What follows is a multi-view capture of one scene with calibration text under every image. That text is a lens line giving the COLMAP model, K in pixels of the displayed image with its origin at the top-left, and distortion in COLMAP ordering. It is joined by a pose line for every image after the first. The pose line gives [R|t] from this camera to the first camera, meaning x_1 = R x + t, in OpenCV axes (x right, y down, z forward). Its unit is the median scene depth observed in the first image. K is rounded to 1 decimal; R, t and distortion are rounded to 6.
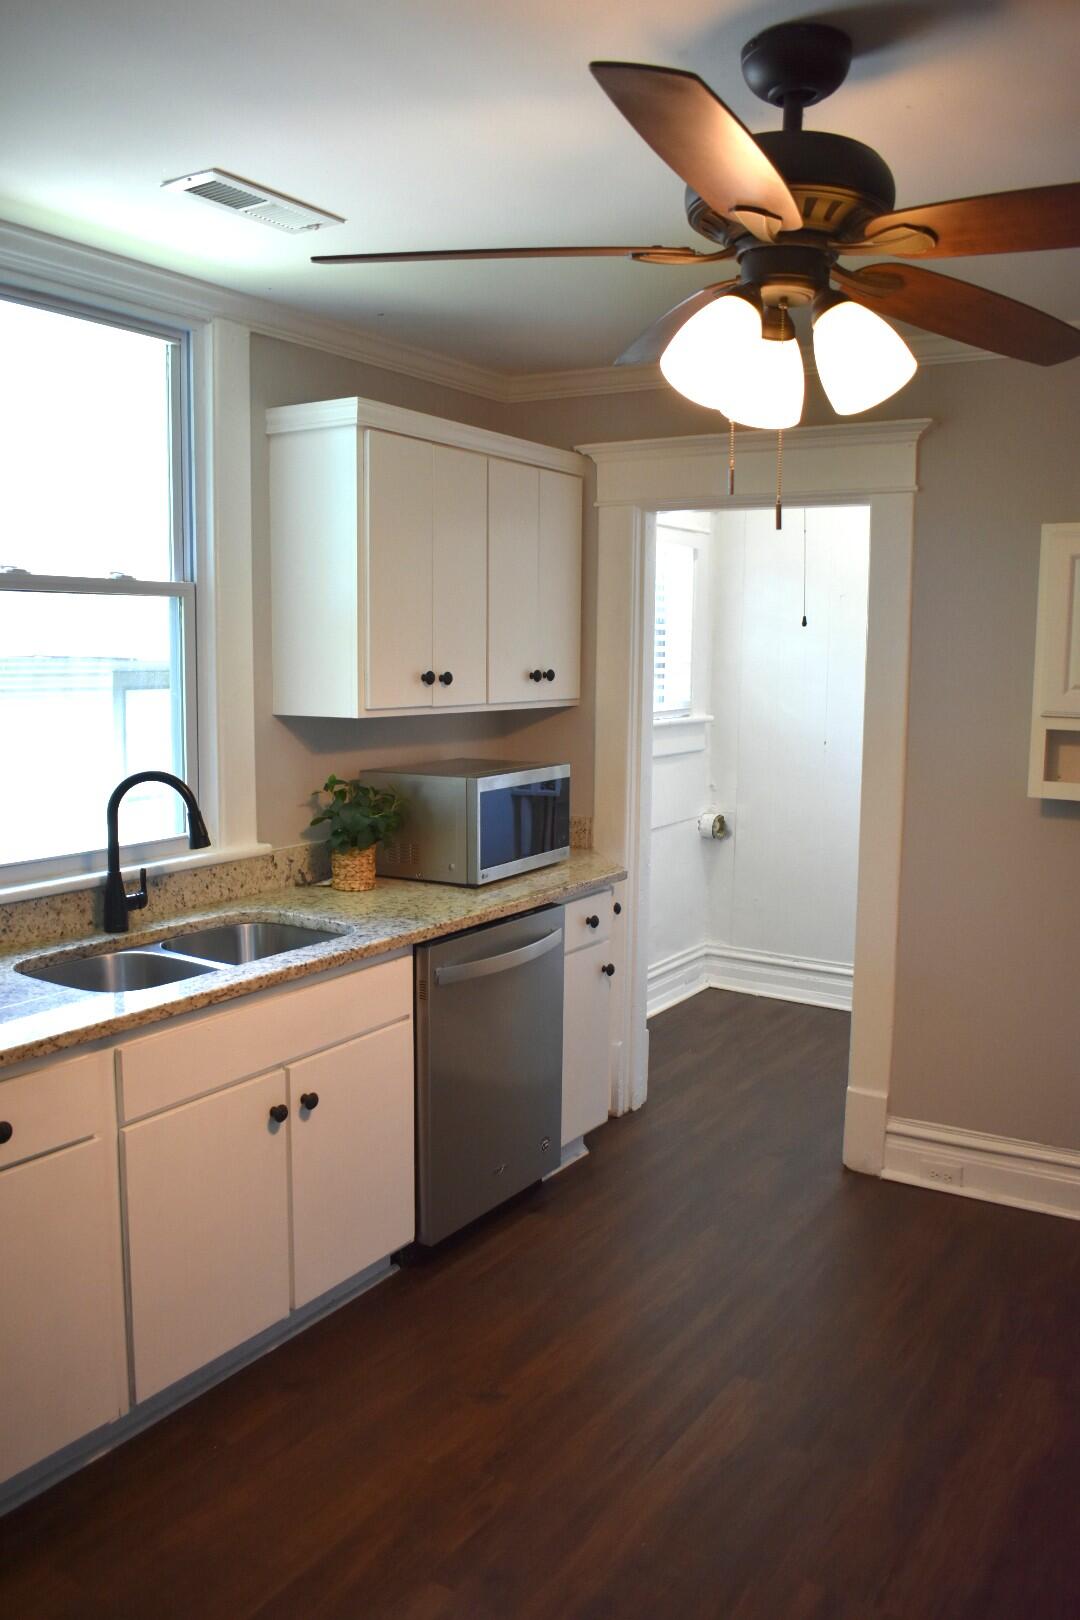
lens RADIAL K [[1254.5, 0, 545.8], [0, 1254.5, 807.6], [0, 0, 1]] dist [-0.099045, 0.019032]
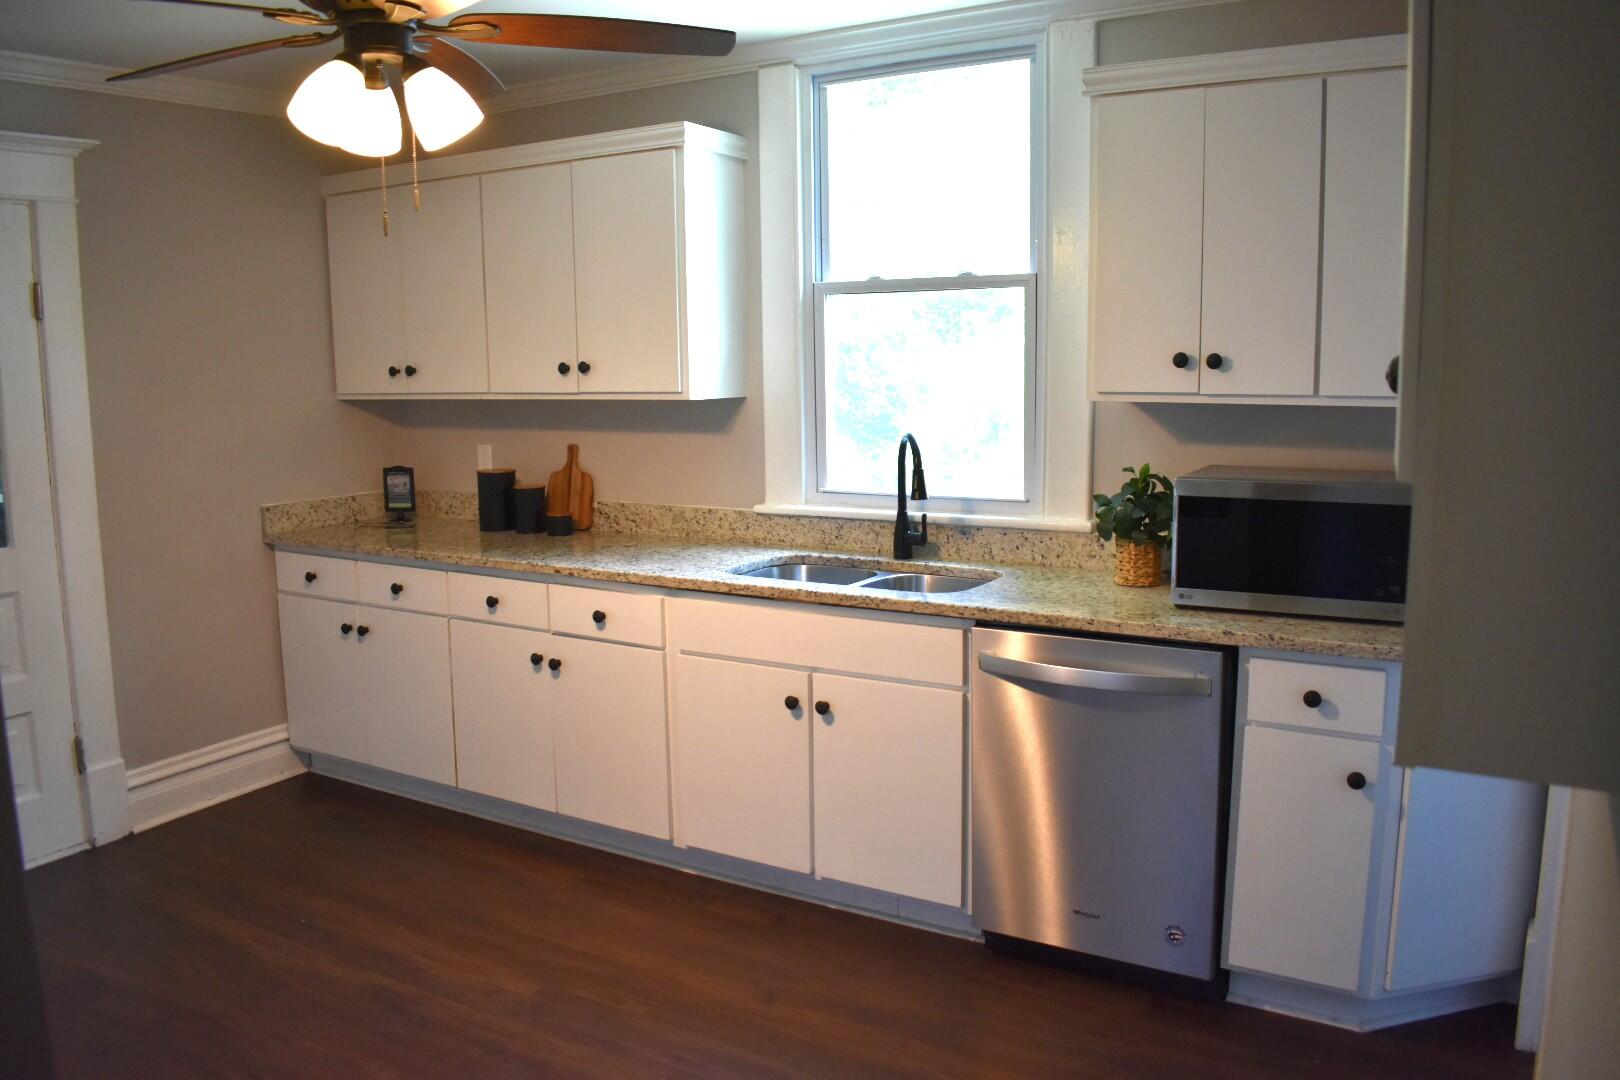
lens RADIAL K [[1254.5, 0, 812.6], [0, 1254.5, 547.8], [0, 0, 1]] dist [-0.099045, 0.019032]
pose [[0.027391, 0.140817, -0.989657, 0.873339], [-0.112988, 0.984120, 0.136902, -0.072267], [0.993219, 0.108070, 0.042867, 0.812392]]
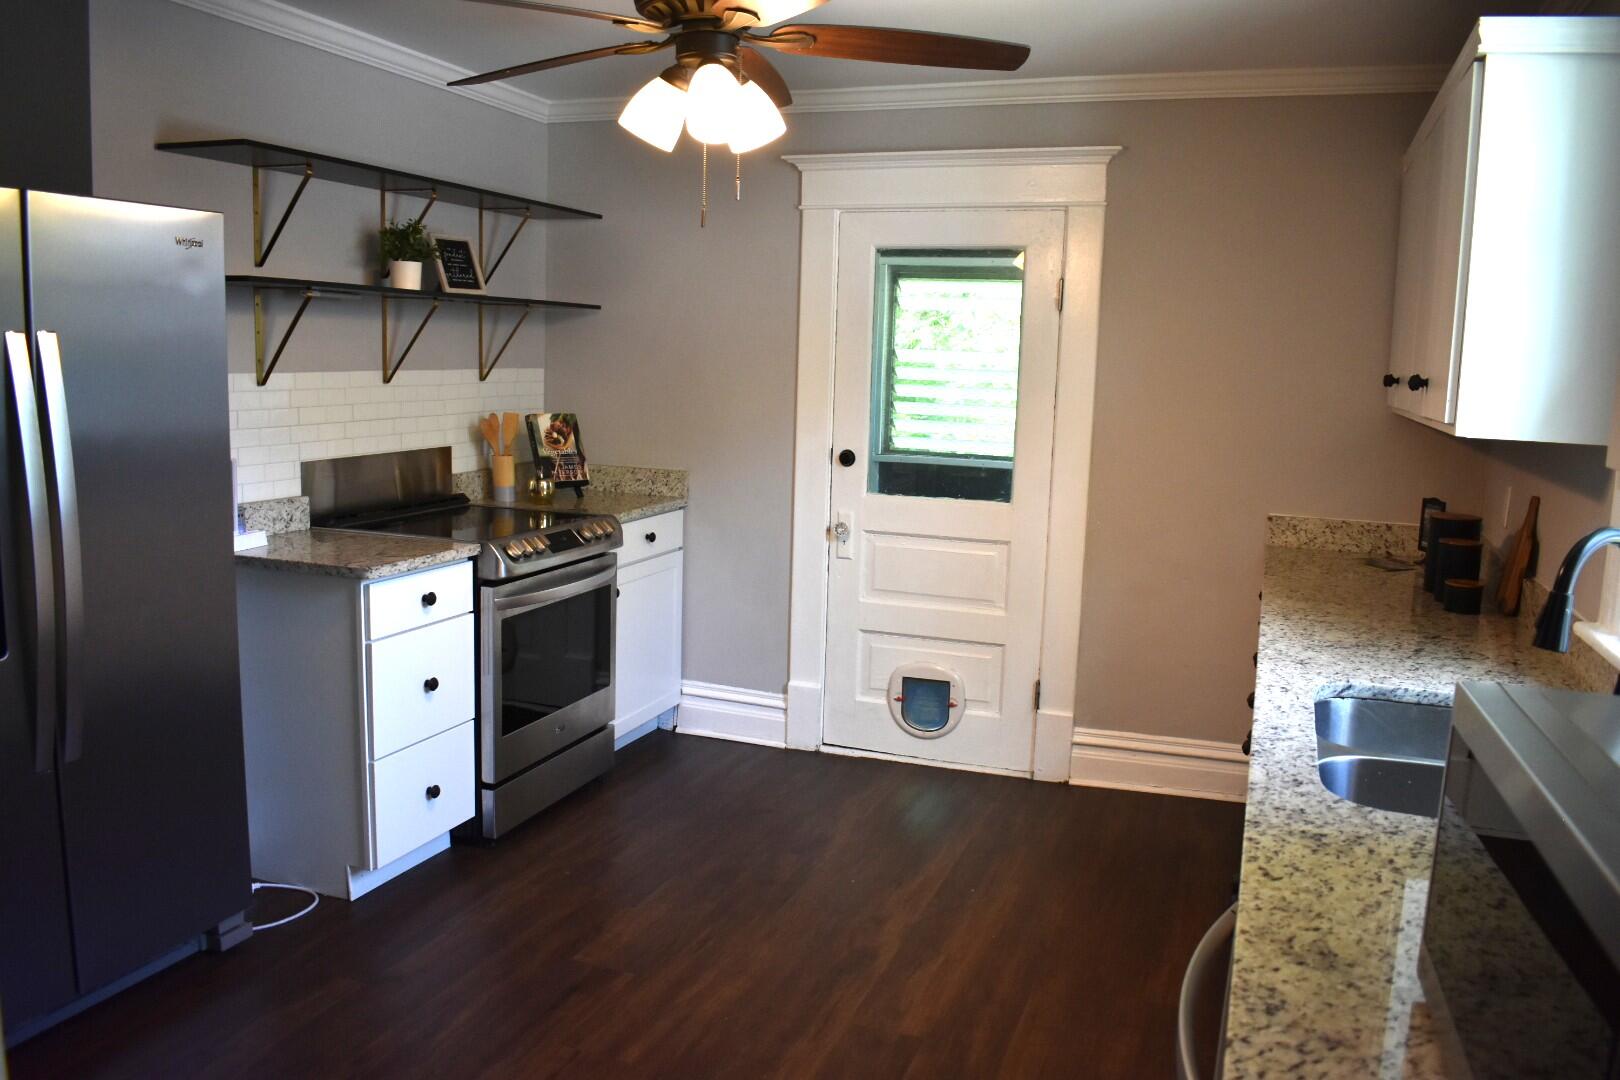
lens RADIAL K [[1254.5, 0, 819.8], [0, 1254.5, 543.7], [0, 0, 1]] dist [-0.099045, 0.019032]
pose [[-0.972194, -0.008920, -0.234005, 0.223511], [-0.072906, 0.961141, 0.266256, -0.146998], [0.222537, 0.275913, -0.935067, 1.406300]]
